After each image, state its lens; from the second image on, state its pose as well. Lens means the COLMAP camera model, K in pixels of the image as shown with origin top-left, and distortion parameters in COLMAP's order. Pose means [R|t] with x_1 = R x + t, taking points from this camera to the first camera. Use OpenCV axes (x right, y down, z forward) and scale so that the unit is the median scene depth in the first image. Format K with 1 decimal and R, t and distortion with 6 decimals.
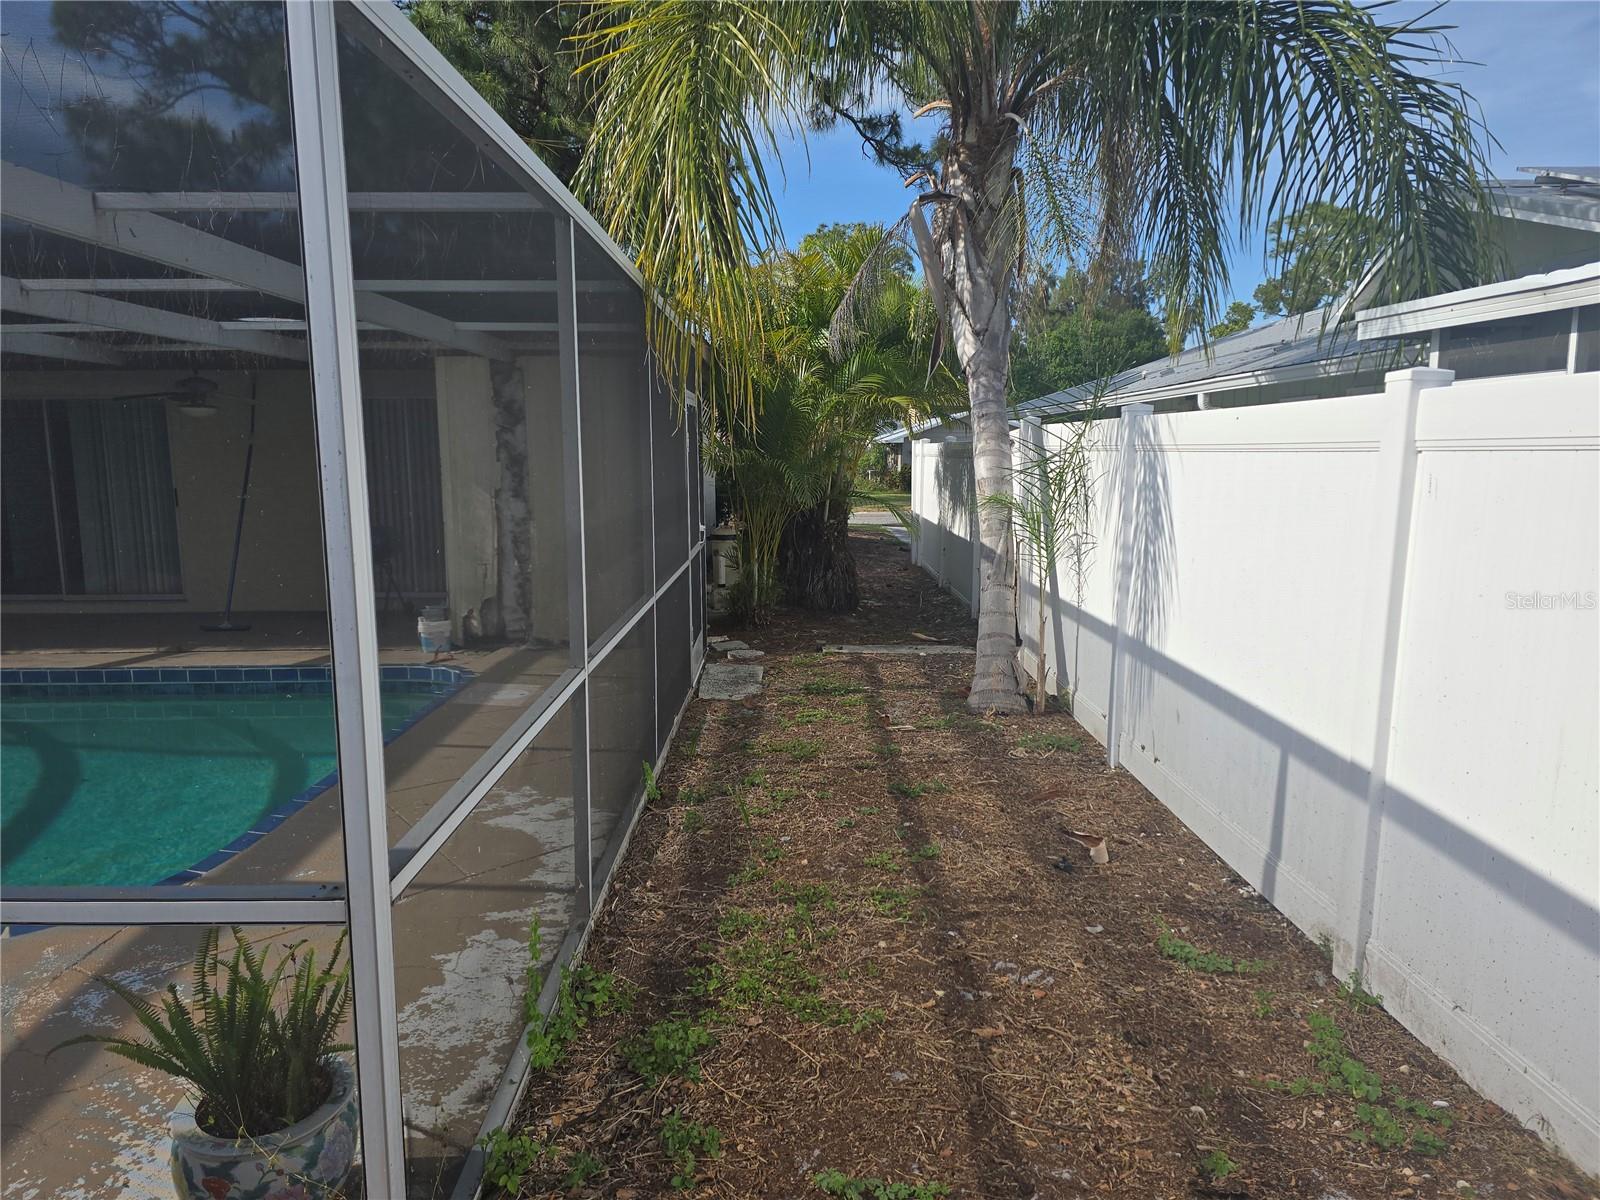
lens RADIAL K [[1074.2, 0, 799.6], [0, 1074.2, 597.4], [0, 0, 1]] dist [0.008619, 0.001985]
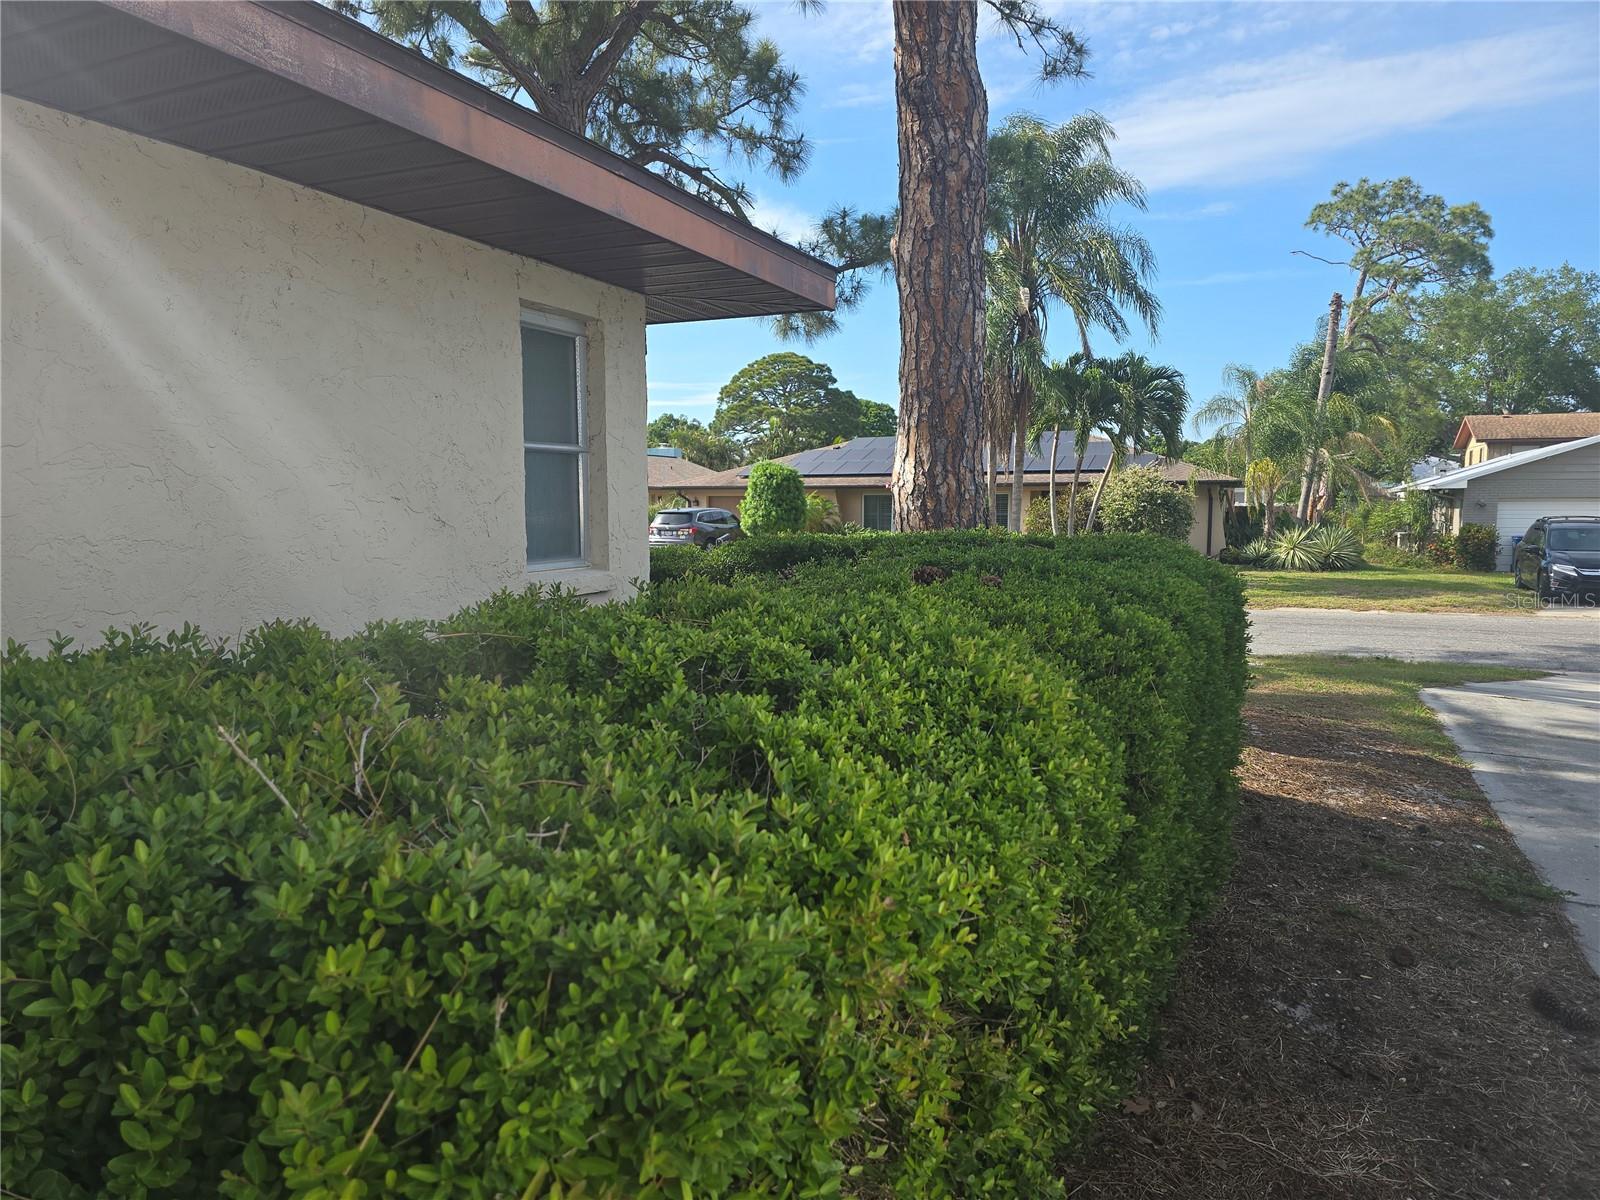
lens RADIAL K [[1074.2, 0, 798.8], [0, 1074.2, 602.4], [0, 0, 1]] dist [0.008619, 0.001985]
pose [[0.900646, 0.041340, -0.432583, 0.019391], [-0.060640, 0.997681, -0.030911, -0.031705], [0.430302, 0.054072, 0.901064, 0.241185]]
